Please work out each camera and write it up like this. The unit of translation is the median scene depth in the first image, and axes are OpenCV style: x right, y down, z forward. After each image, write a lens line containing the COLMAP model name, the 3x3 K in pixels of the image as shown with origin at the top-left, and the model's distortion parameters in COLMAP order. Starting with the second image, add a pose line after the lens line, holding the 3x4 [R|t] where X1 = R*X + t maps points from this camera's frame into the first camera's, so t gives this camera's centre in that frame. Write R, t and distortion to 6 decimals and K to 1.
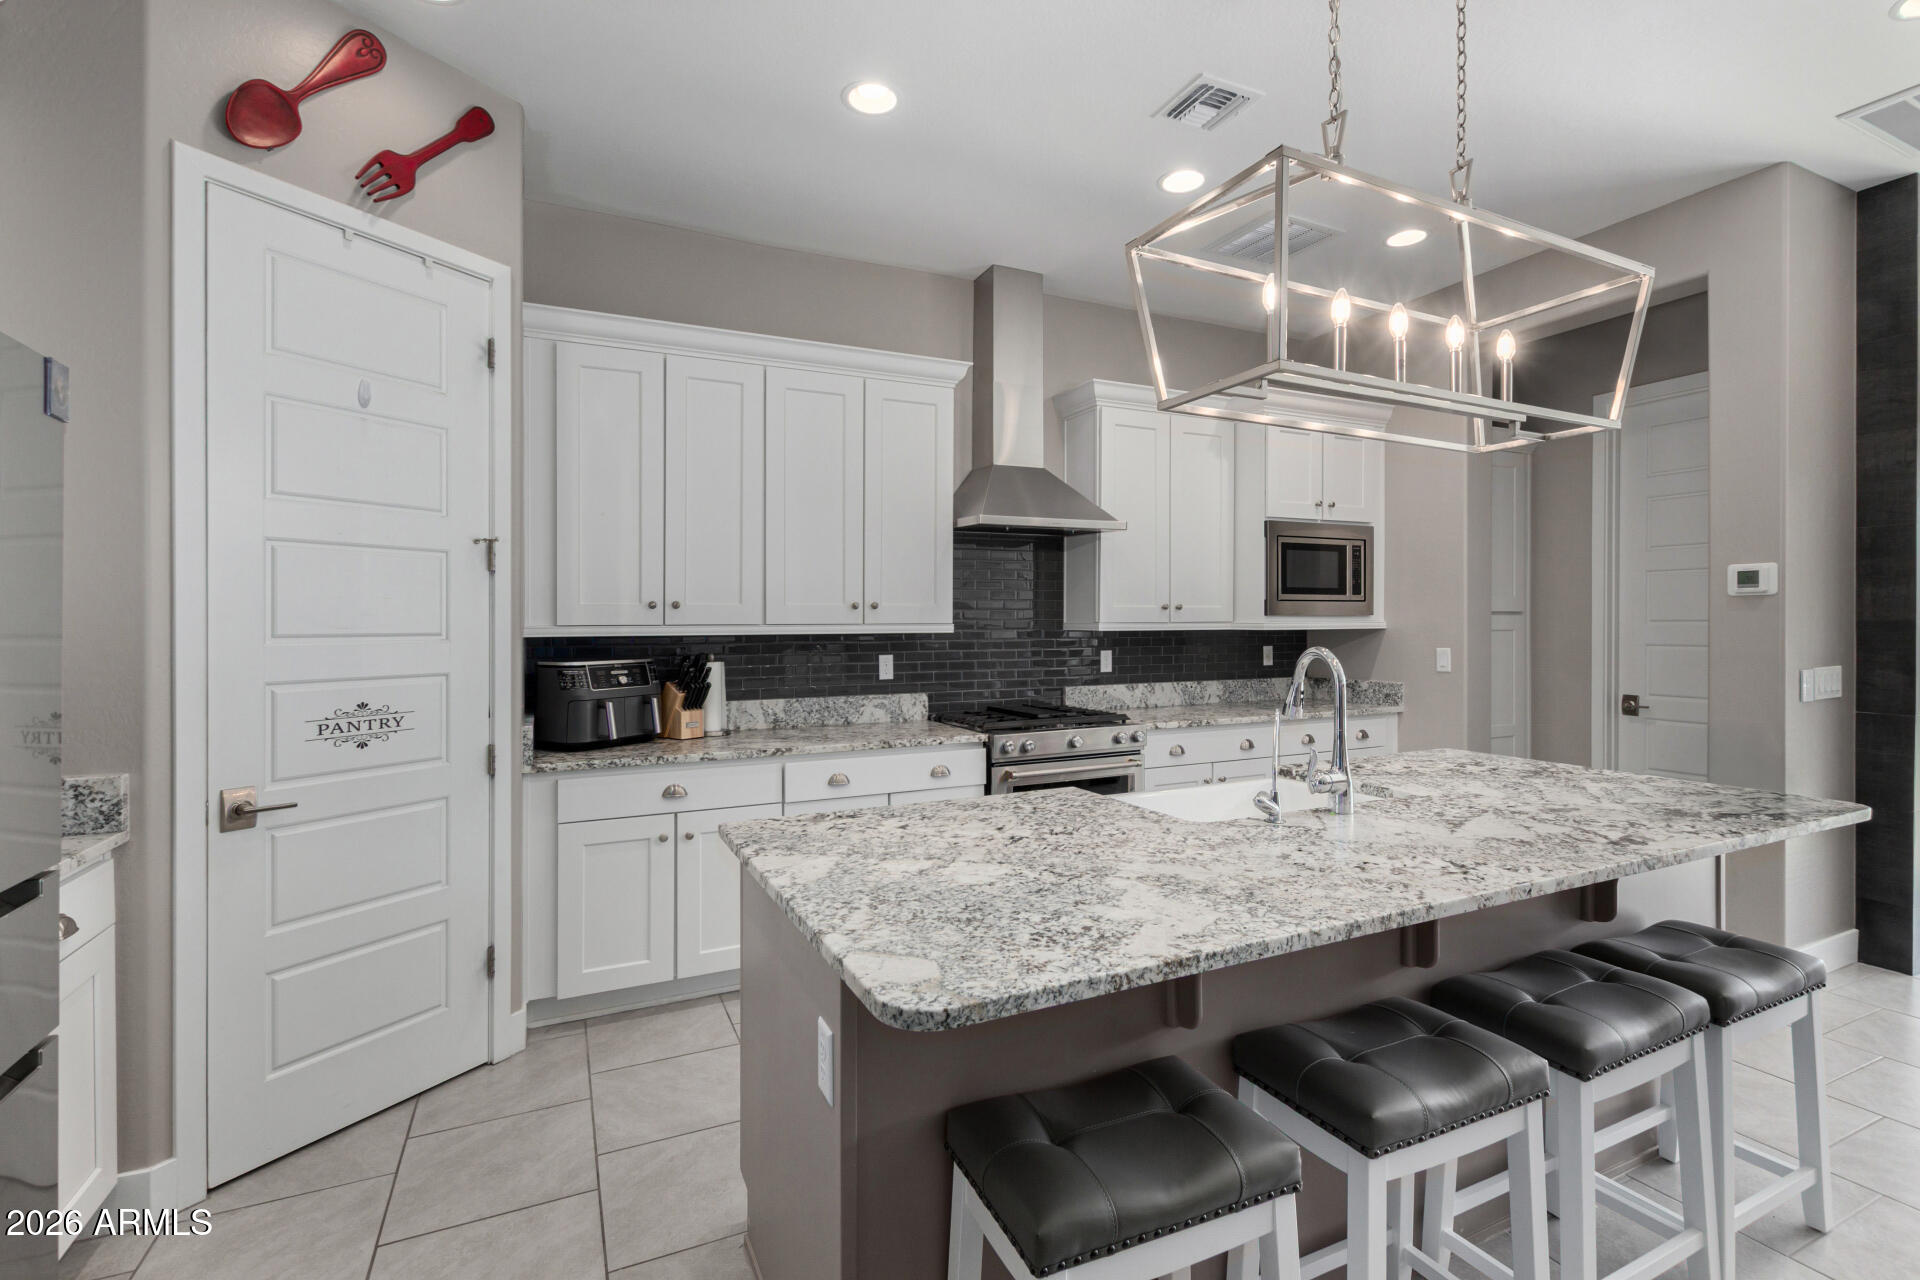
lens RADIAL K [[879.3, 0, 953.3], [0, 879.3, 624.0], [0, 0, 1]] dist [-0.015180, 0.000387]
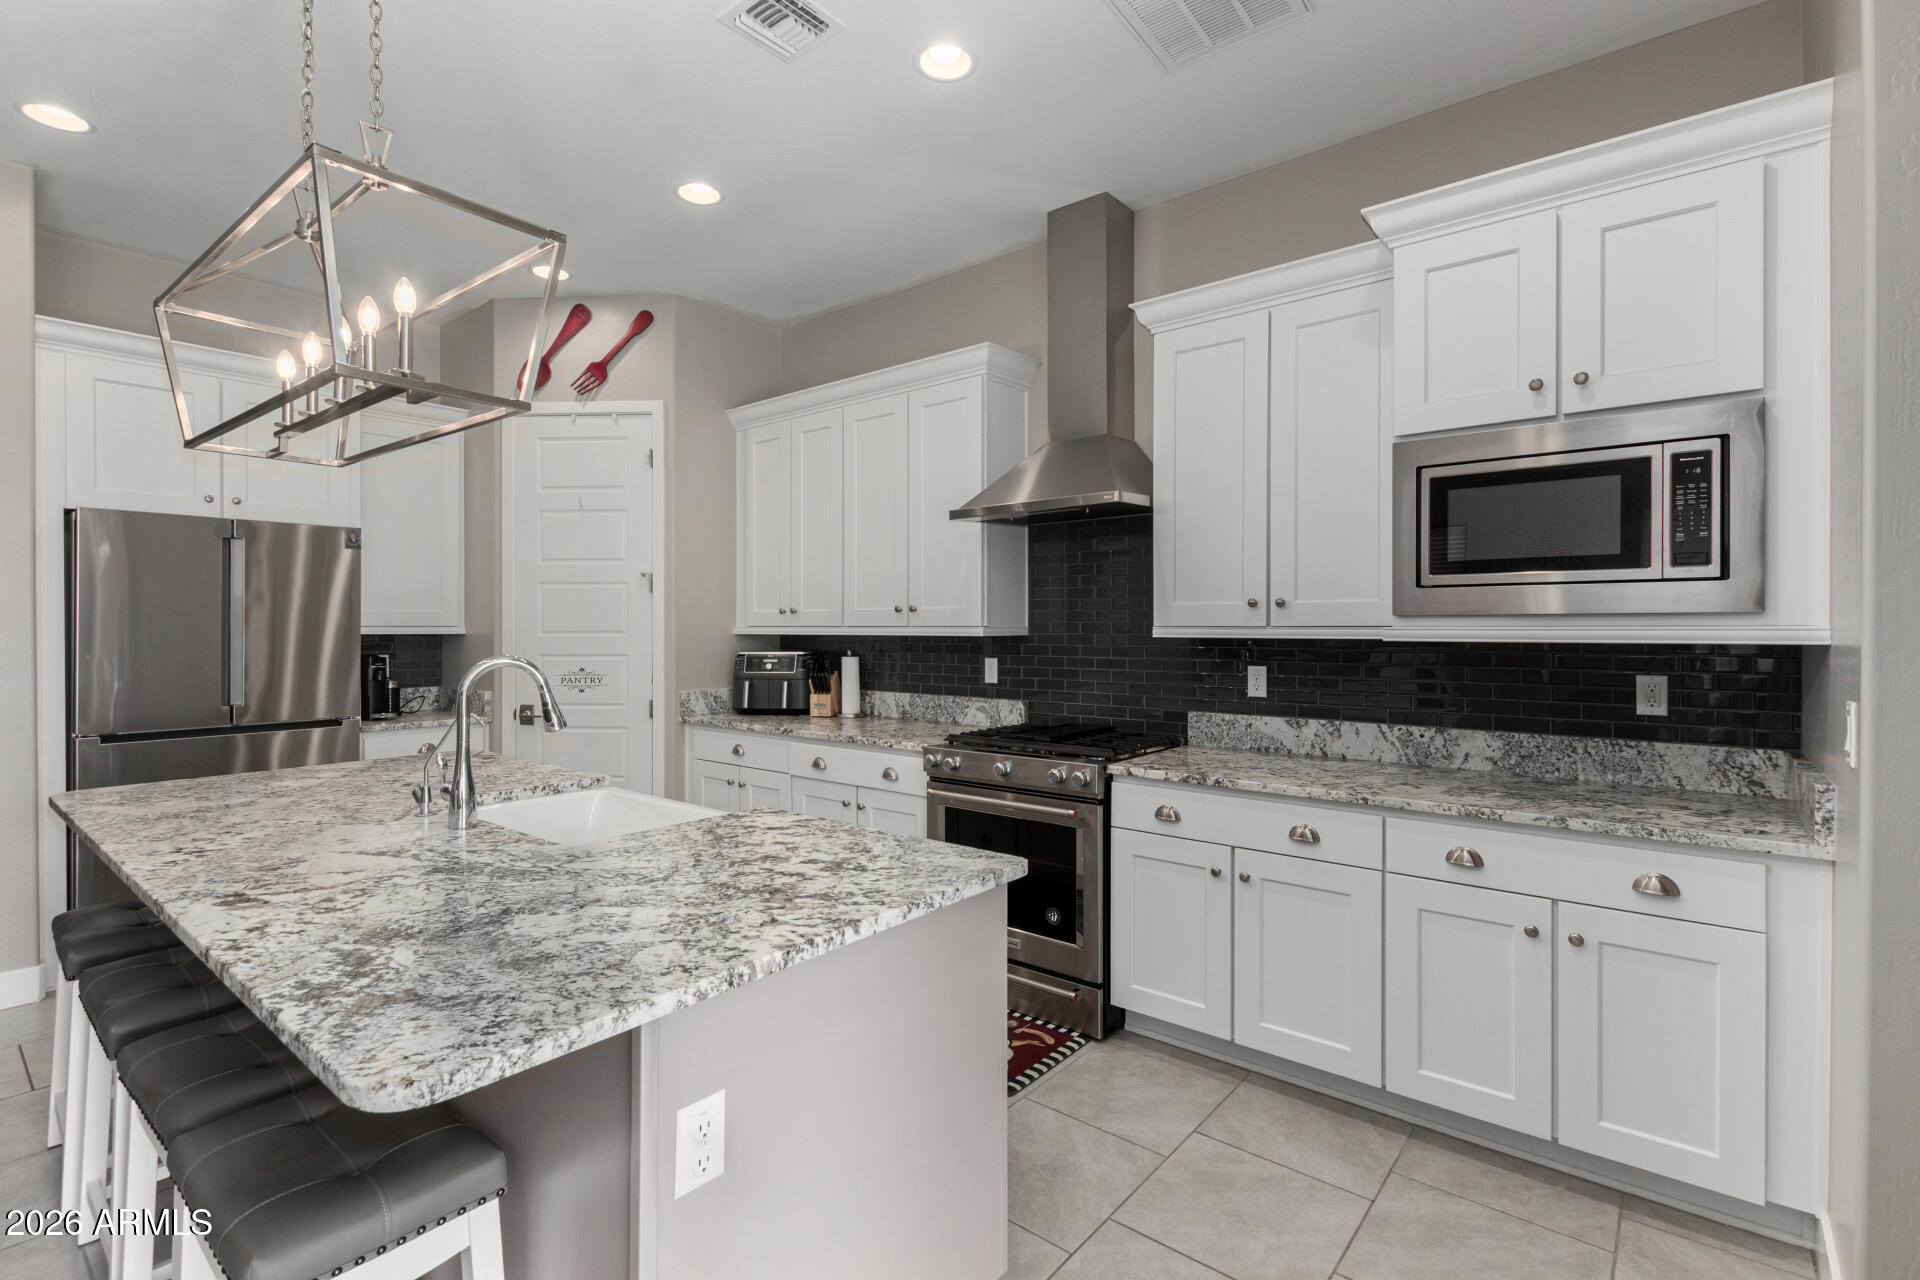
lens RADIAL K [[879.3, 0, 953.3], [0, 879.3, 624.0], [0, 0, 1]] dist [-0.015180, 0.000387]
pose [[0.421099, 0.004359, -0.907004, 0.796869], [-0.000706, 0.999990, 0.004478, -0.006889], [0.907015, -0.001245, 0.421097, 0.555527]]
